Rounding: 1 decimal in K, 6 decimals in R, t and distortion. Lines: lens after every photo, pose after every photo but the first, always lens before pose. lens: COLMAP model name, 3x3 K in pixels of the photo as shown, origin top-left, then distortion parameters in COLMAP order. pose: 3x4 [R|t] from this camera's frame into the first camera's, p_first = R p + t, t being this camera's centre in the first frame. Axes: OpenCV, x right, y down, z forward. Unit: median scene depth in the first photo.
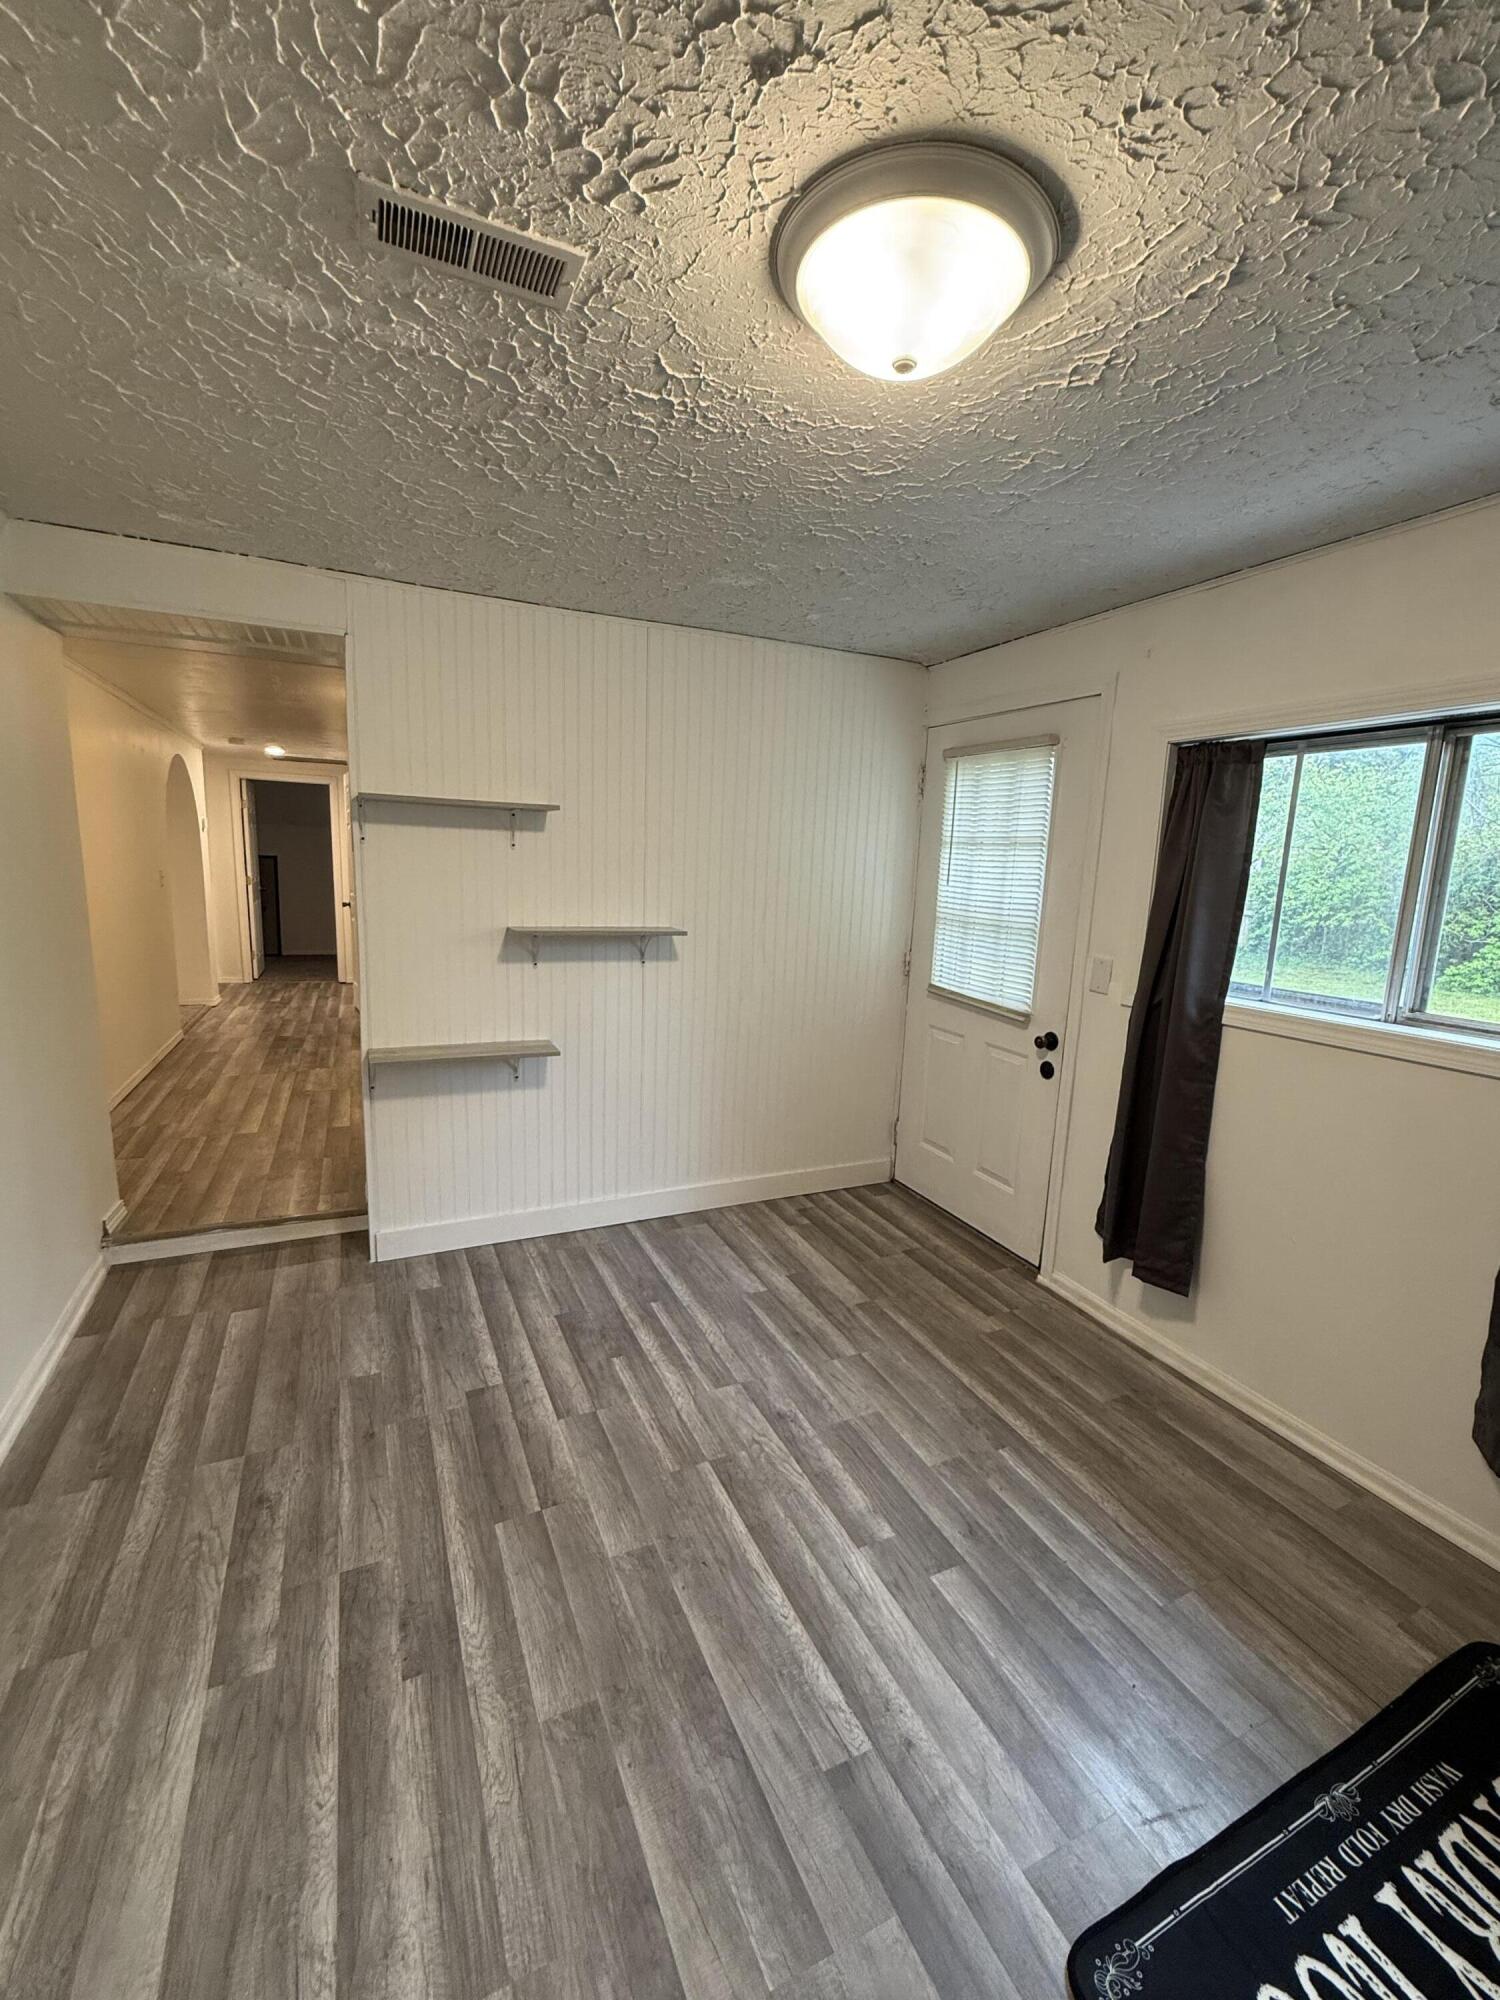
lens RADIAL K [[798.1, 0, 752.4], [0, 798.1, 1003.8], [0, 0, 1]] dist [0.000824, -0.000206]
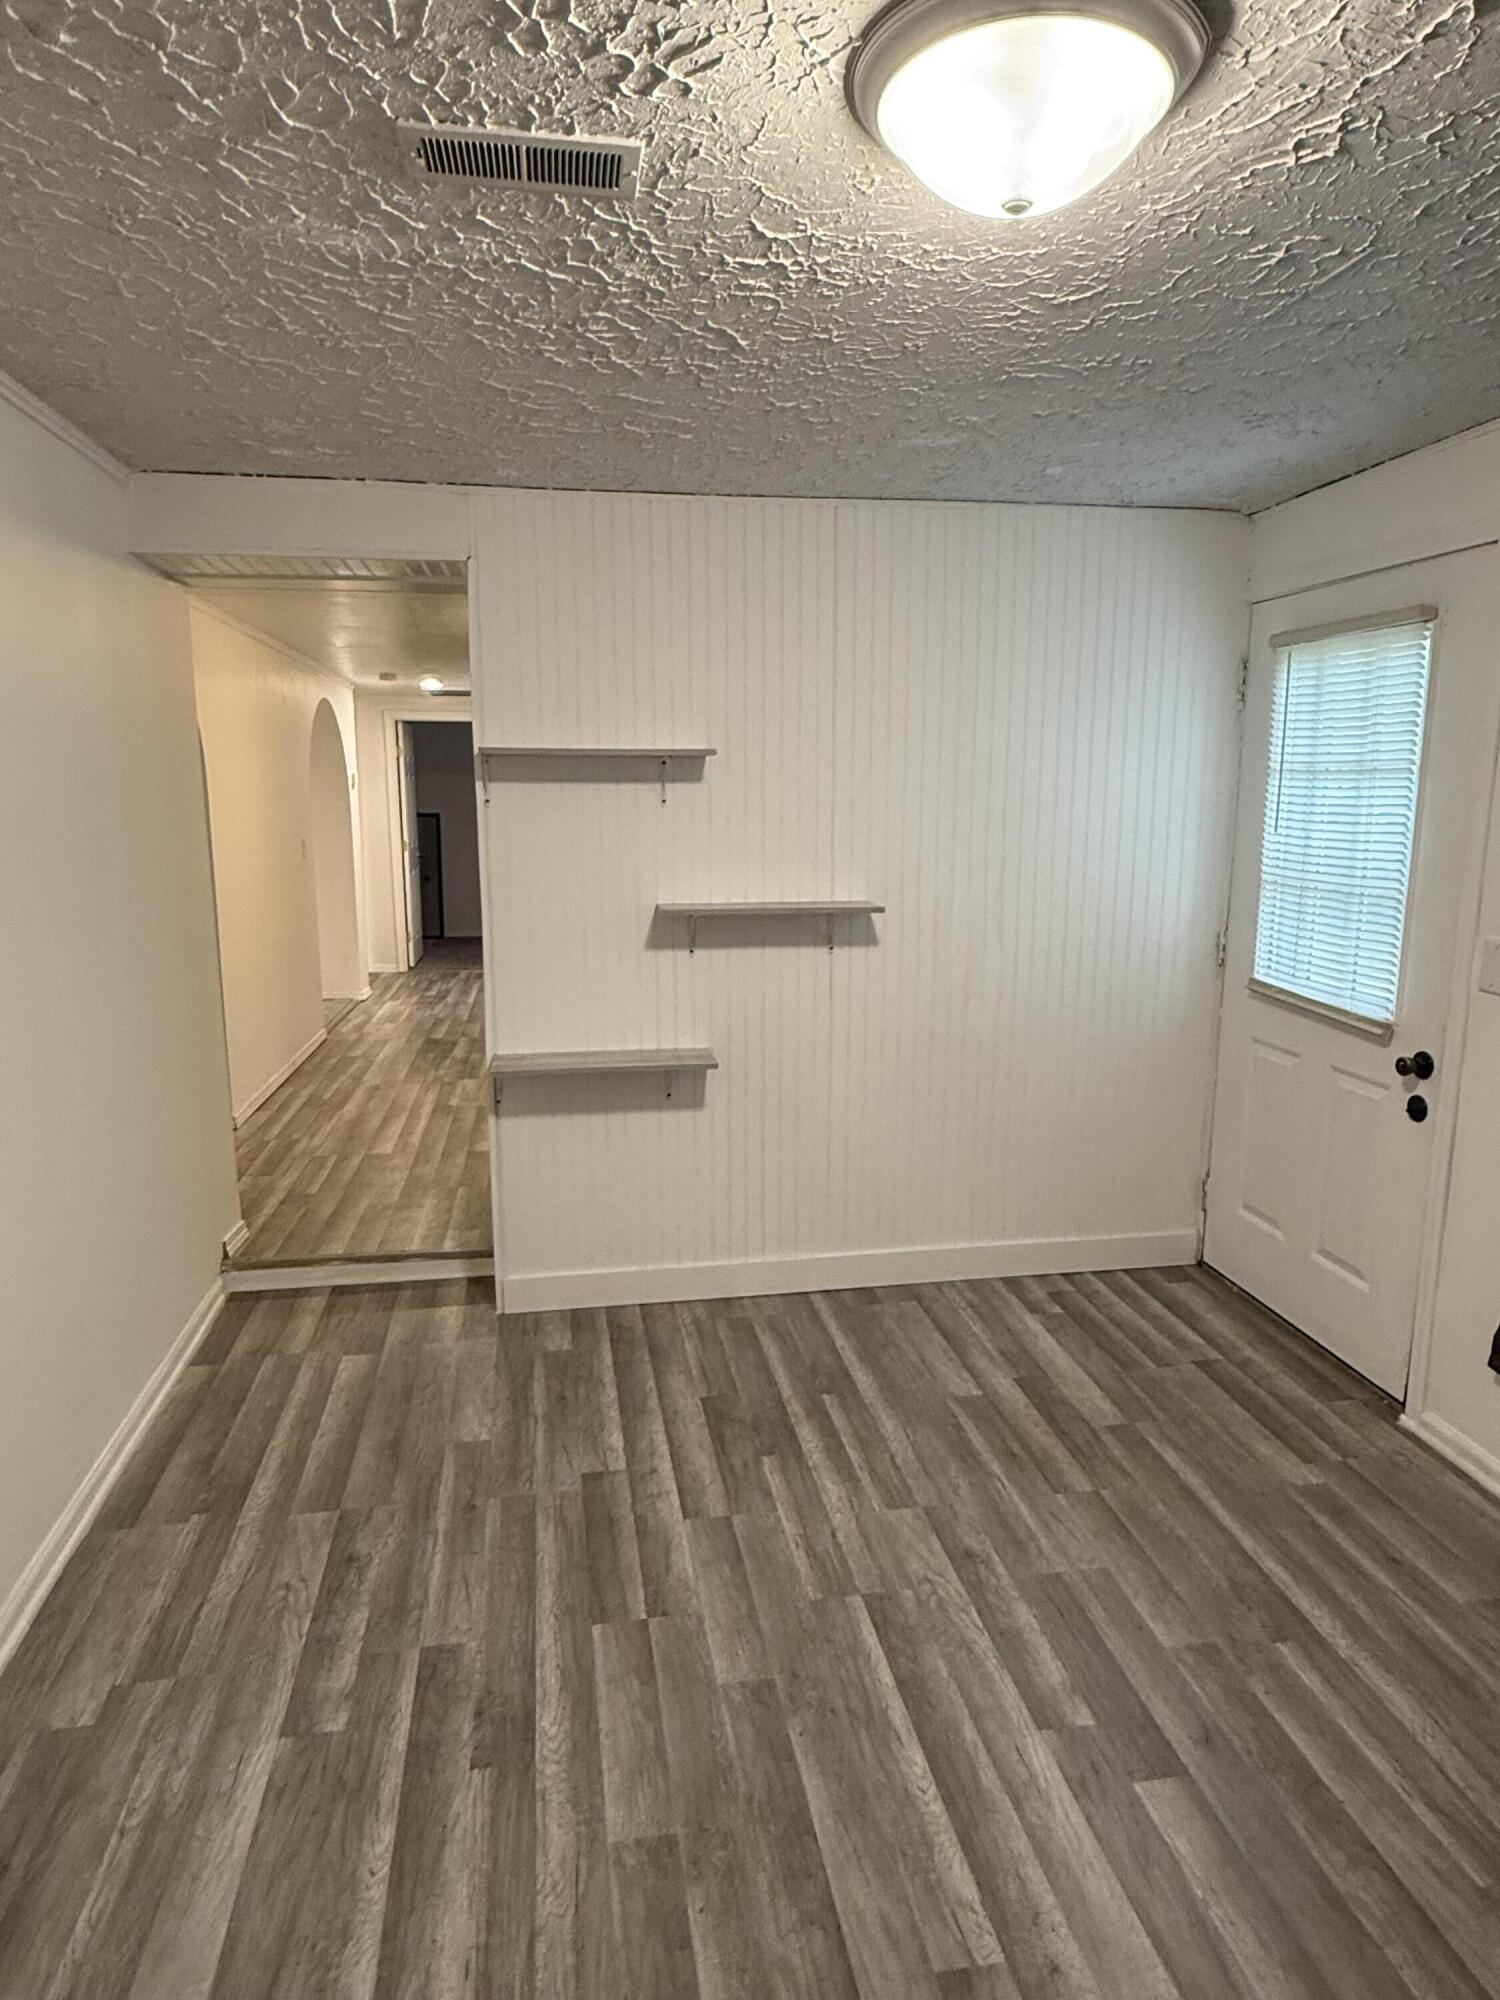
lens RADIAL K [[1142.6, 0, 775.4], [0, 1142.6, 1004.1], [0, 0, 1]] dist [0.001833, -0.000500]
pose [[0.965631, 0.010049, -0.259721, 0.167439], [-0.009776, 0.999949, 0.002341, -0.001569], [0.259732, 0.000279, 0.965681, -0.105414]]
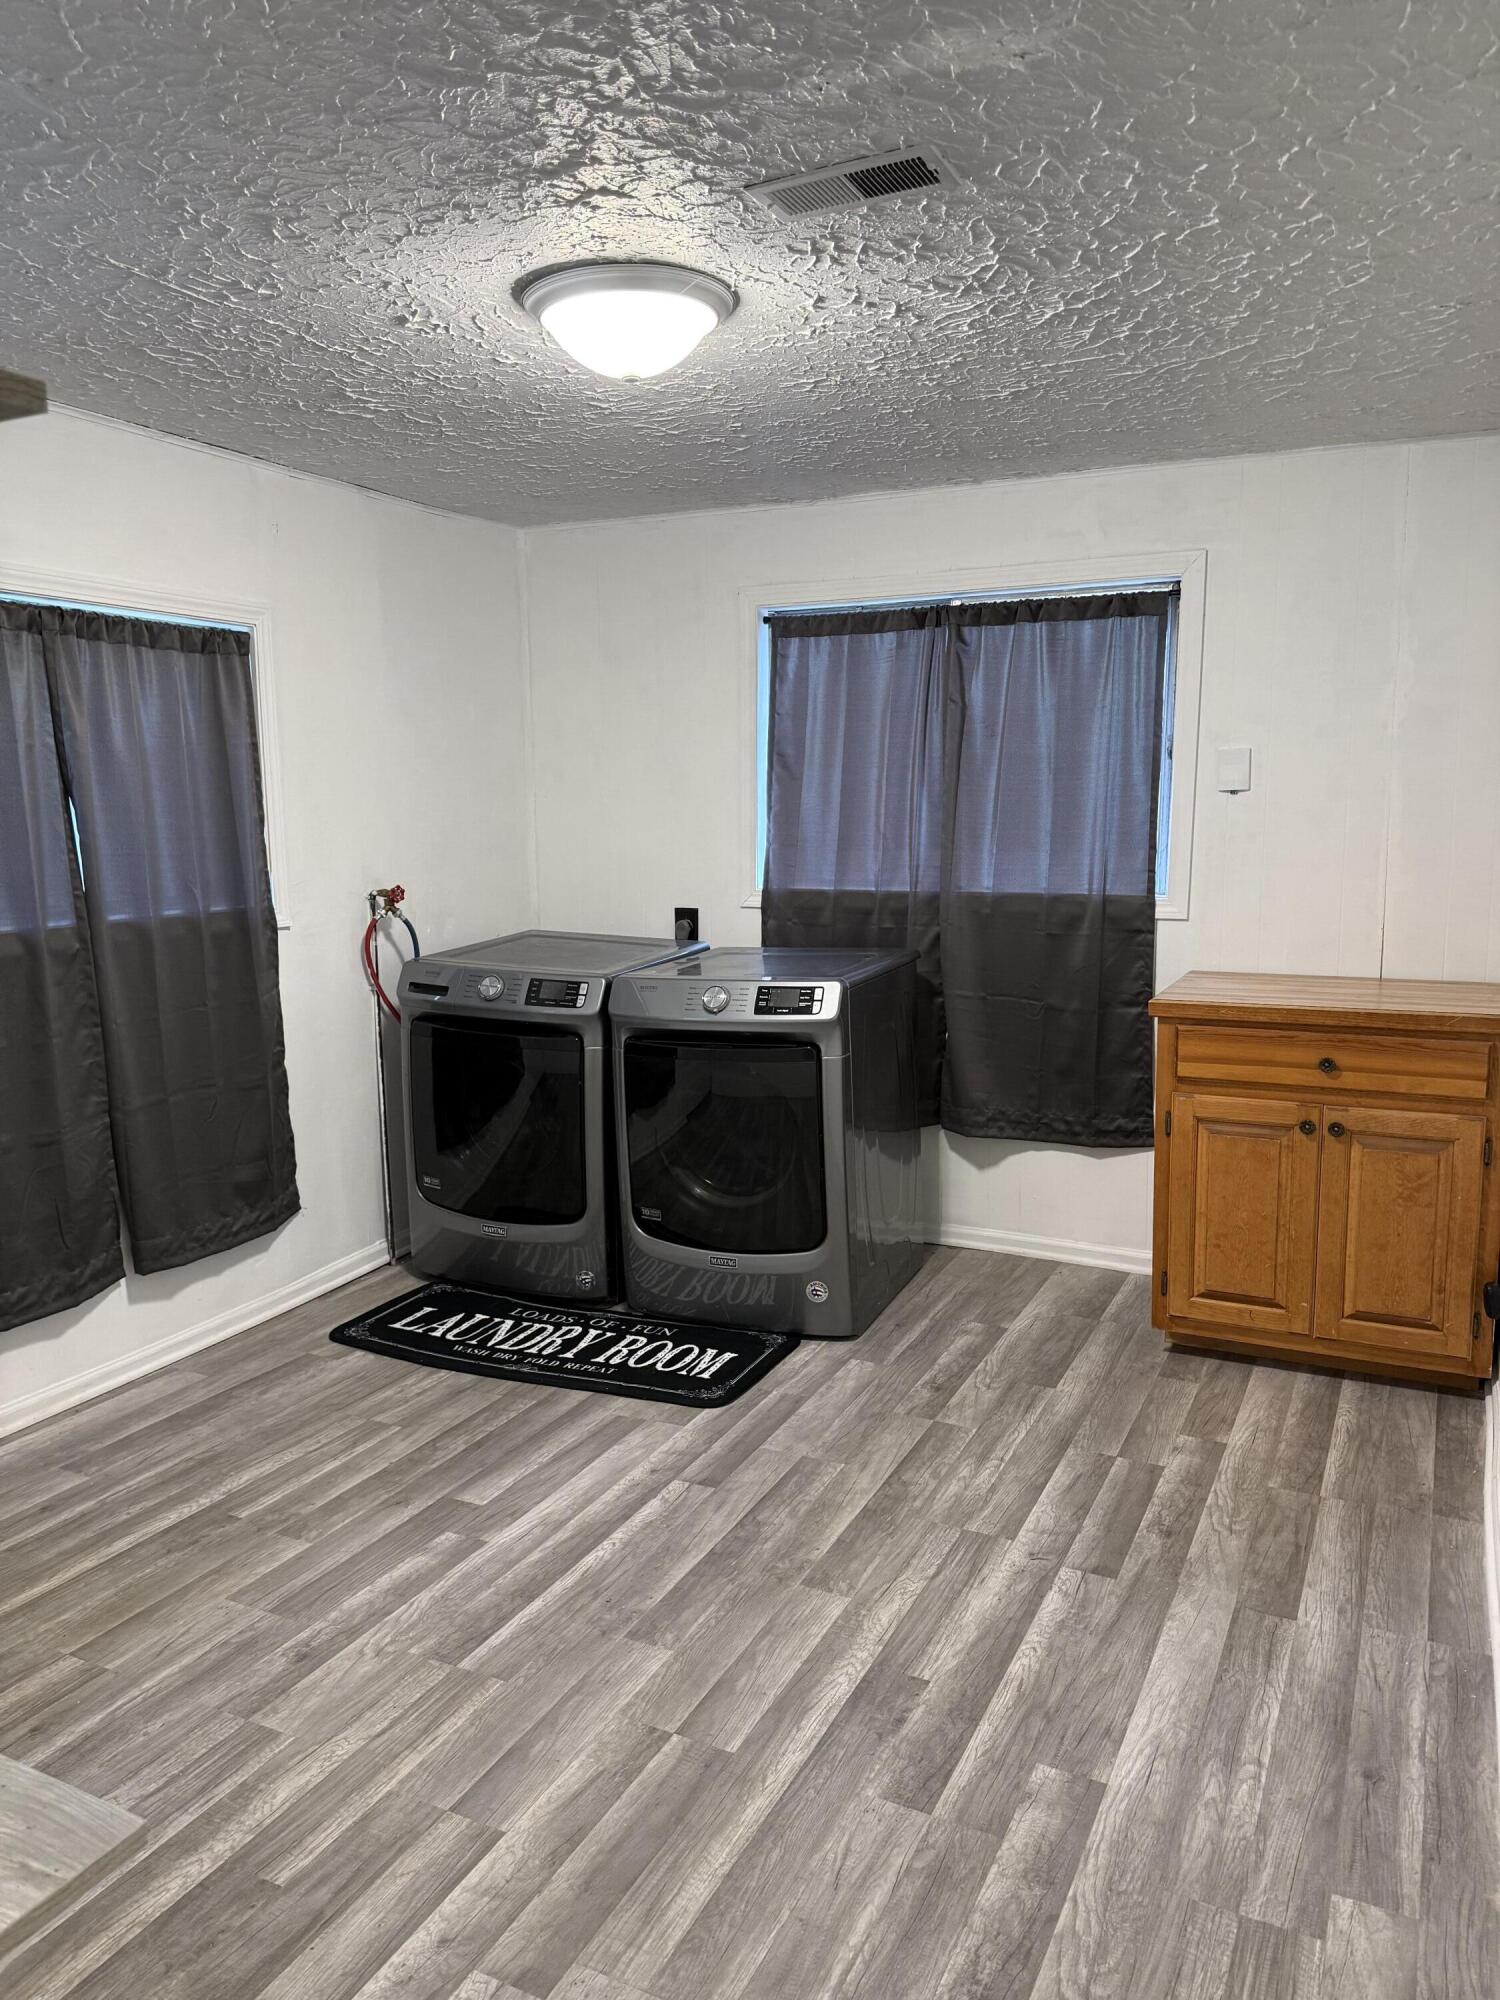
lens RADIAL K [[1401.3, 0, 747.1], [0, 1401.3, 1009.5], [0, 0, 1]] dist [0.011389, -0.026965]
pose [[-0.598426, -0.152689, 0.786494, -1.164067], [0.121200, 0.953121, 0.277256, -0.262216], [-0.791957, 0.261241, -0.551867, 1.487169]]
